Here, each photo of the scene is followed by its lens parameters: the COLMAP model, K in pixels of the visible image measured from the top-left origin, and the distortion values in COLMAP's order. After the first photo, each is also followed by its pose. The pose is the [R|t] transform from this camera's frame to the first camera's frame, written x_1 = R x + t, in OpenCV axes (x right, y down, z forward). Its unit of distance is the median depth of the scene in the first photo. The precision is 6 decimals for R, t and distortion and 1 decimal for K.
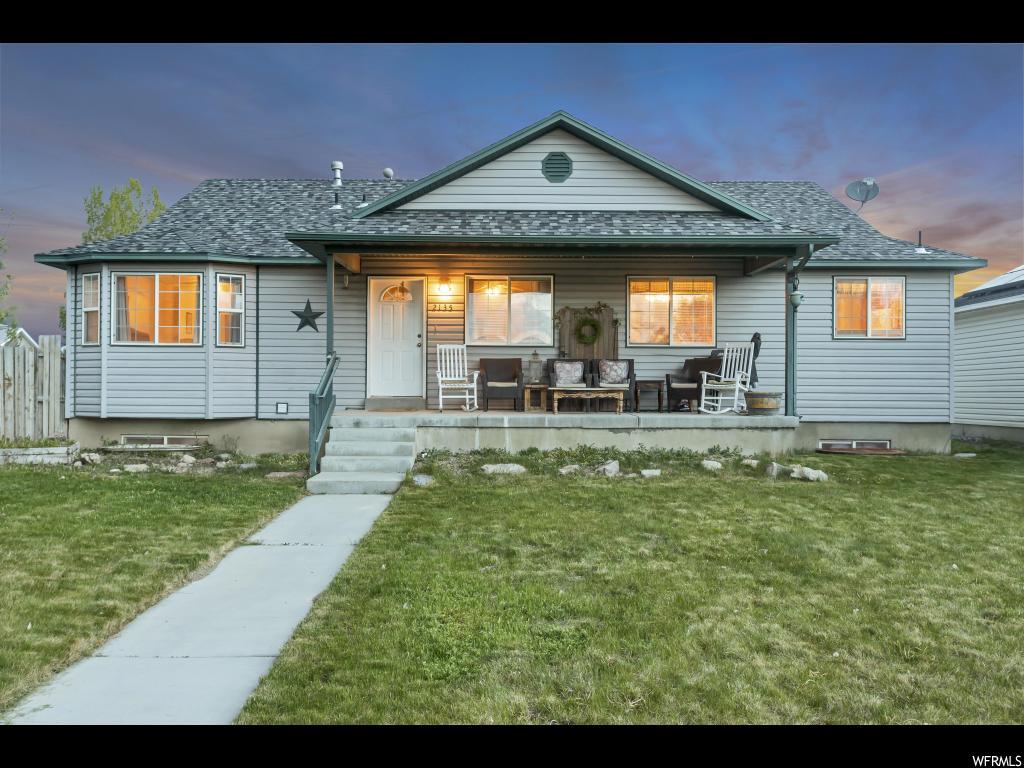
lens RADIAL K [[883.7, 0, 512.0], [0, 883.7, 384.0], [0, 0, 1]] dist [0.001913, 0.000741]
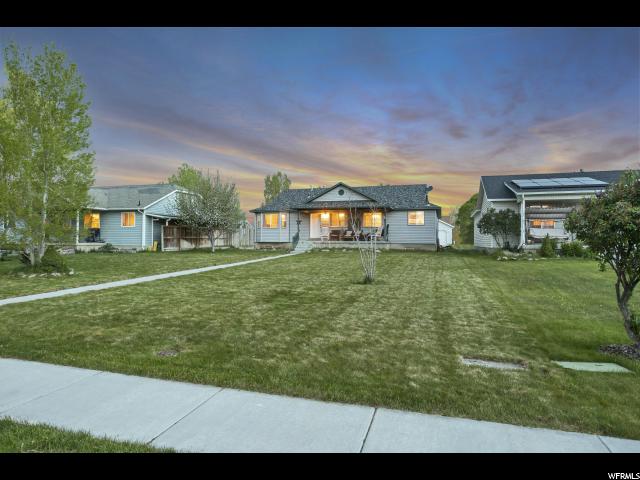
lens RADIAL K [[329.5, 0, 320.0], [0, 329.5, 240.0], [0, 0, 1]] dist [-0.002897, -0.000134]
pose [[0.958849, 0.002517, -0.283905, 0.423673], [-0.001112, 0.999986, 0.005108, 0.016820], [0.283914, -0.004582, 0.958839, -0.764174]]
